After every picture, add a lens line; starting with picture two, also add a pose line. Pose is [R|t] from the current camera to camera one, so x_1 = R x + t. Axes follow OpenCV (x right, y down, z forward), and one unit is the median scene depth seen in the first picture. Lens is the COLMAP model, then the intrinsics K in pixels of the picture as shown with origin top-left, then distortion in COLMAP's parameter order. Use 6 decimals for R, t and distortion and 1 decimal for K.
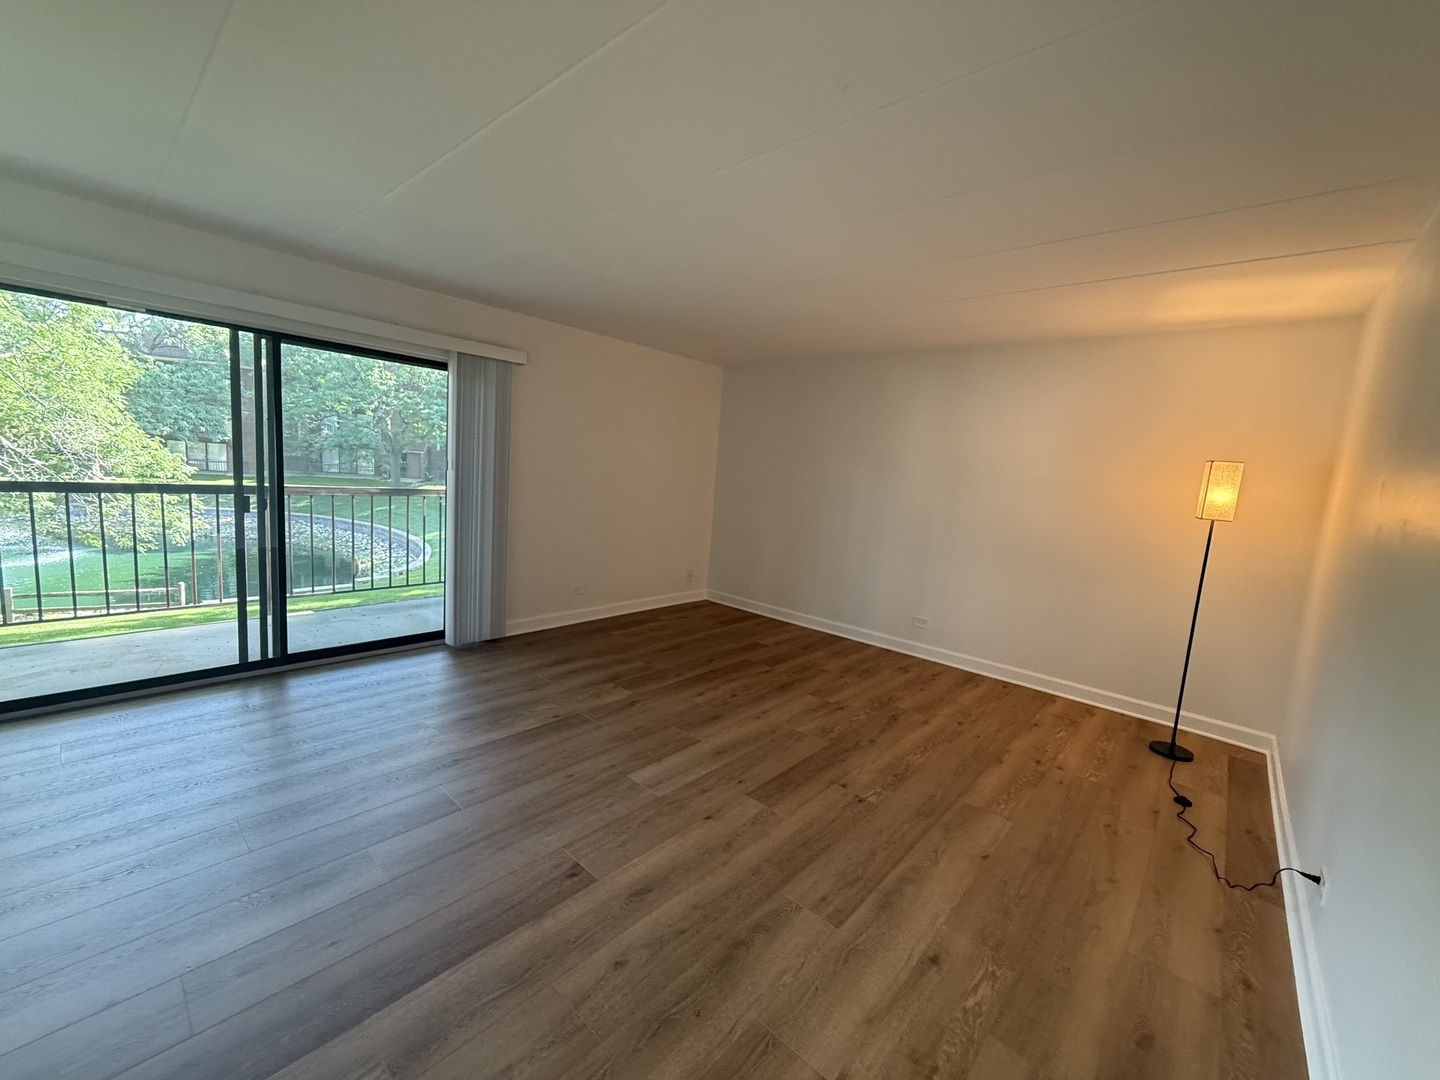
lens RADIAL K [[571.3, 0, 719.7], [0, 571.3, 543.6], [0, 0, 1]] dist [-0.002691, -0.000256]
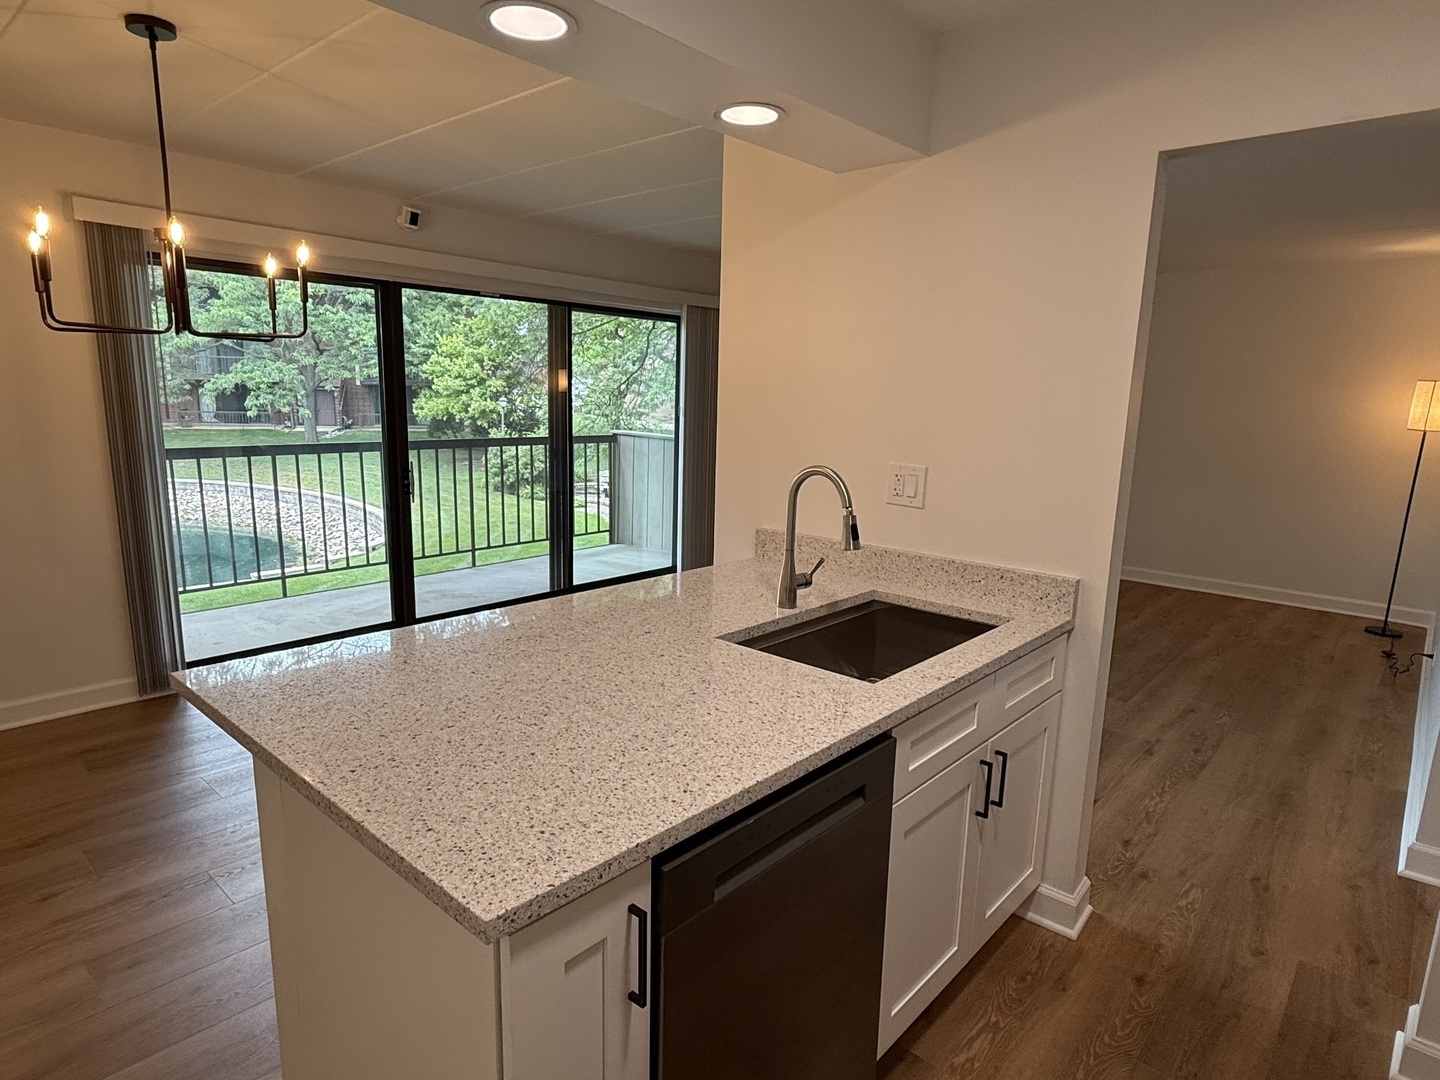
lens RADIAL K [[831.7, 0, 715.8], [0, 831.7, 539.6], [0, 0, 1]] dist [-0.016955, 0.003403]
pose [[0.998883, -0.047202, -0.002318, -0.425488], [0.047259, 0.997703, 0.048530, 0.033524], [0.000022, -0.048585, 0.998819, -0.593172]]
